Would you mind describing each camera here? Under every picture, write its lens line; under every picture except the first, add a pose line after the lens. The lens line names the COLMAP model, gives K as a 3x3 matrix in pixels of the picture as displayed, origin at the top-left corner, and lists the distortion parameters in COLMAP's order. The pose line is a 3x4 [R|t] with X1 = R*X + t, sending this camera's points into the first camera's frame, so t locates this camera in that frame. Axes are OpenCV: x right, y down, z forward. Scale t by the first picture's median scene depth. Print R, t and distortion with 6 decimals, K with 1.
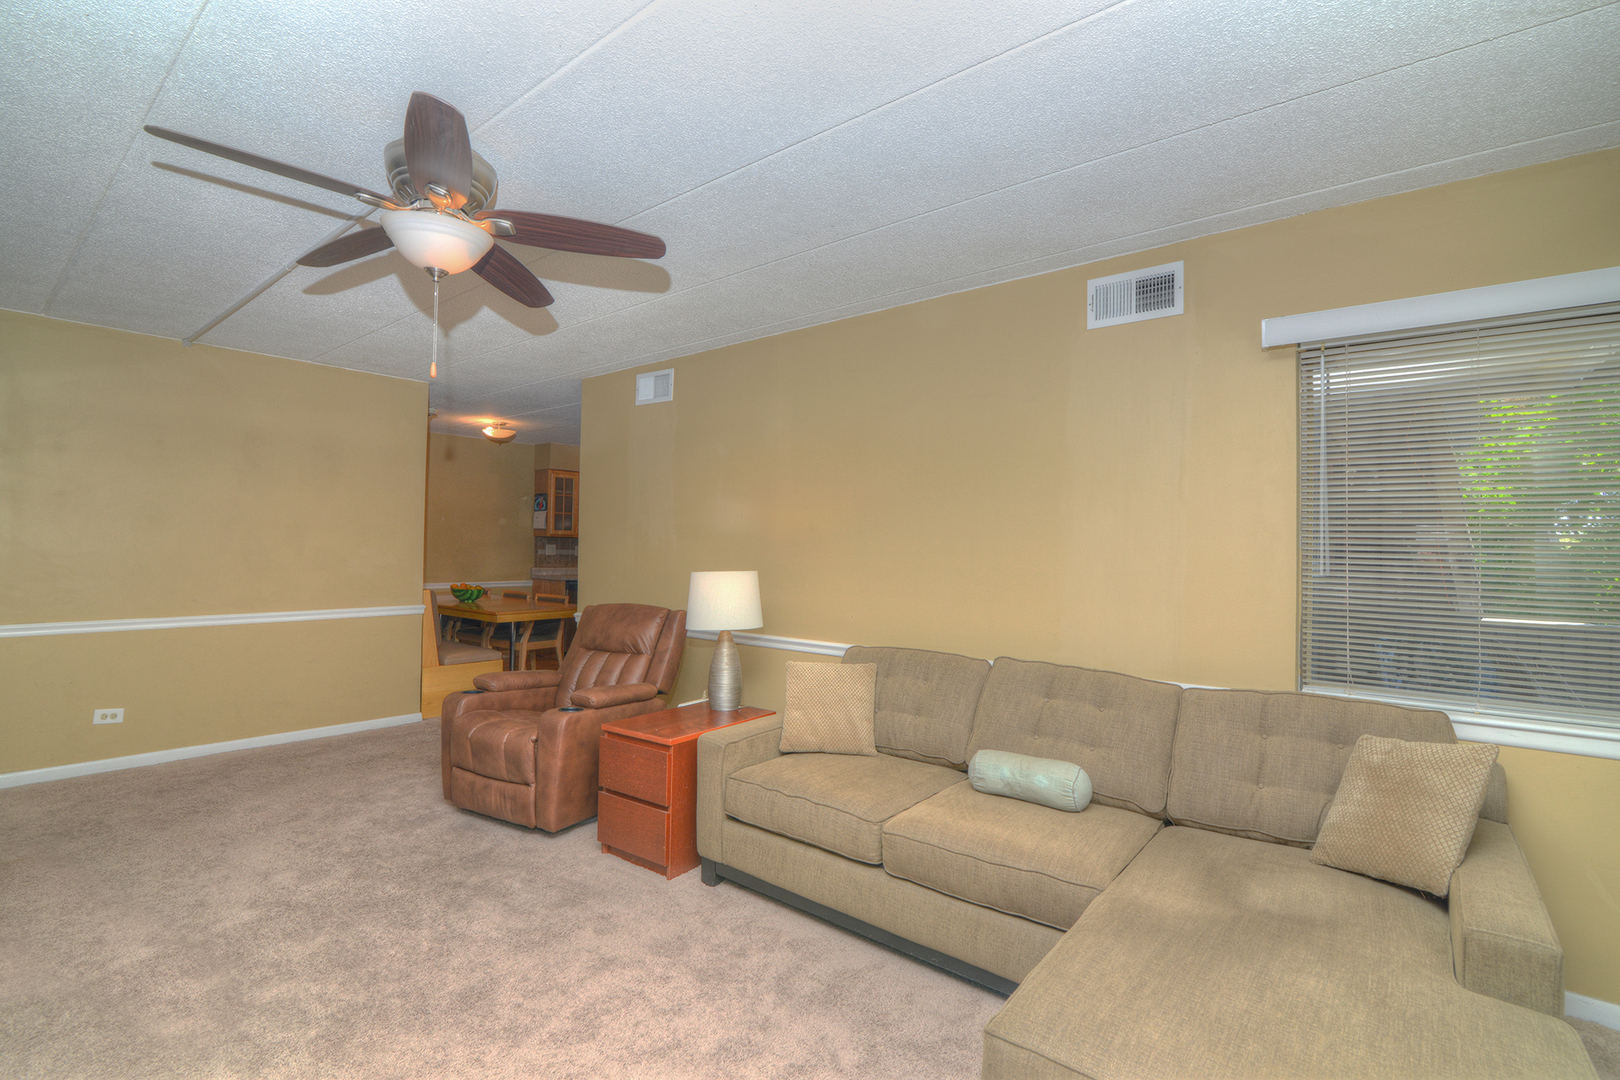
lens RADIAL K [[742.3, 0, 809.6], [0, 742.3, 531.5], [0, 0, 1]] dist [-0.022397, 0.001479]
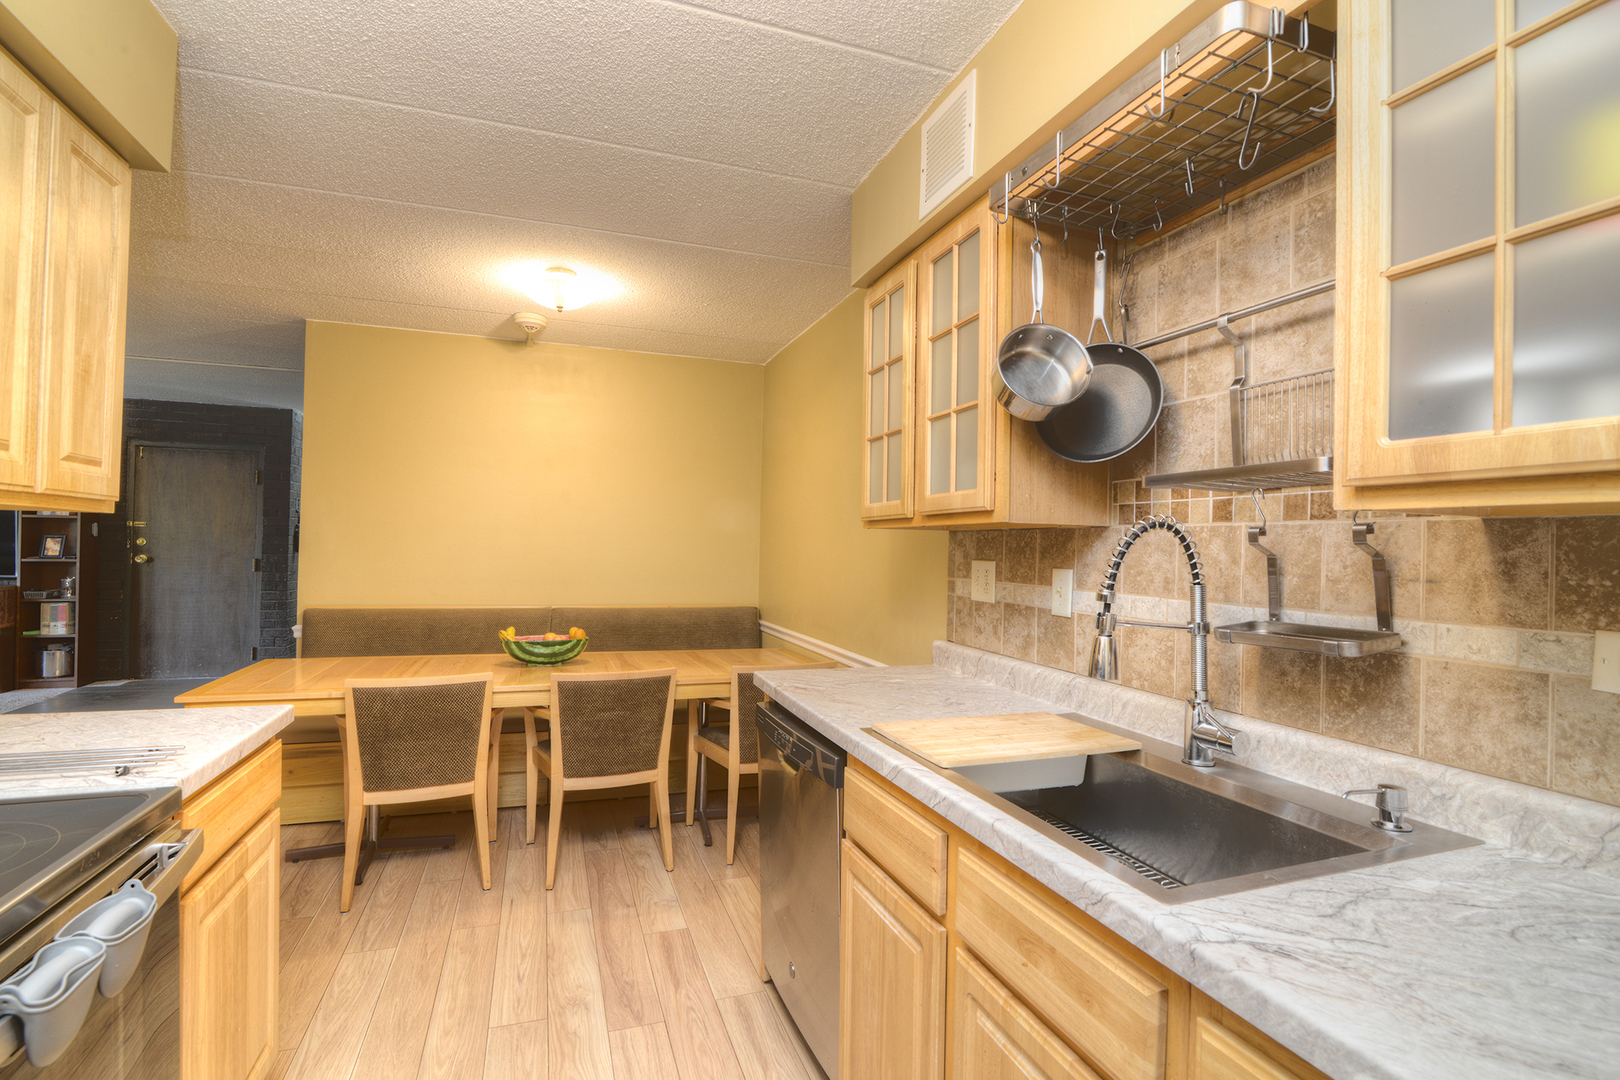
lens RADIAL K [[742.3, 0, 803.5], [0, 742.3, 543.8], [0, 0, 1]] dist [-0.022397, 0.001479]
pose [[-0.522479, -0.029716, -0.852134, -0.104153], [-0.011994, 0.999550, -0.027503, 0.020217], [0.852568, -0.004150, -0.522601, 1.121237]]
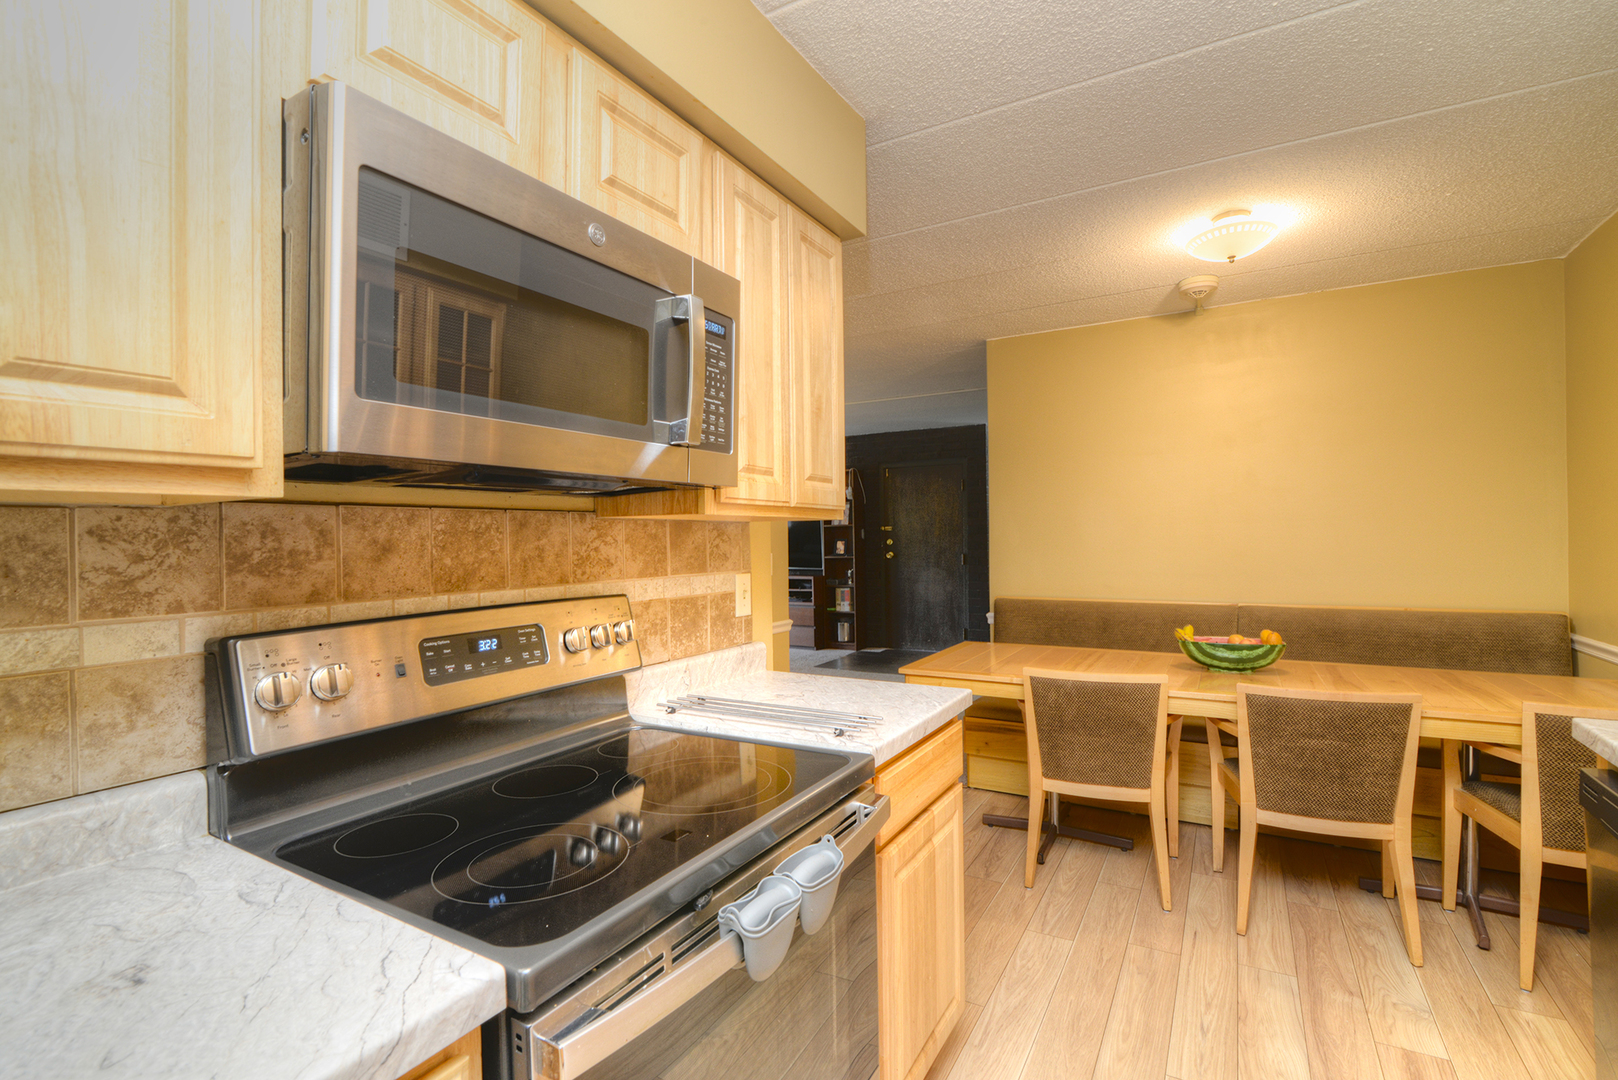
lens RADIAL K [[741.4, 0, 799.5], [0, 741.4, 538.3], [0, 0, 1]] dist [-0.022397, 0.001479]
pose [[-0.988441, 0.000309, -0.151604, -0.109183], [0.003427, 0.999788, -0.020307, 0.020184], [0.151565, -0.020592, -0.988233, 1.116501]]
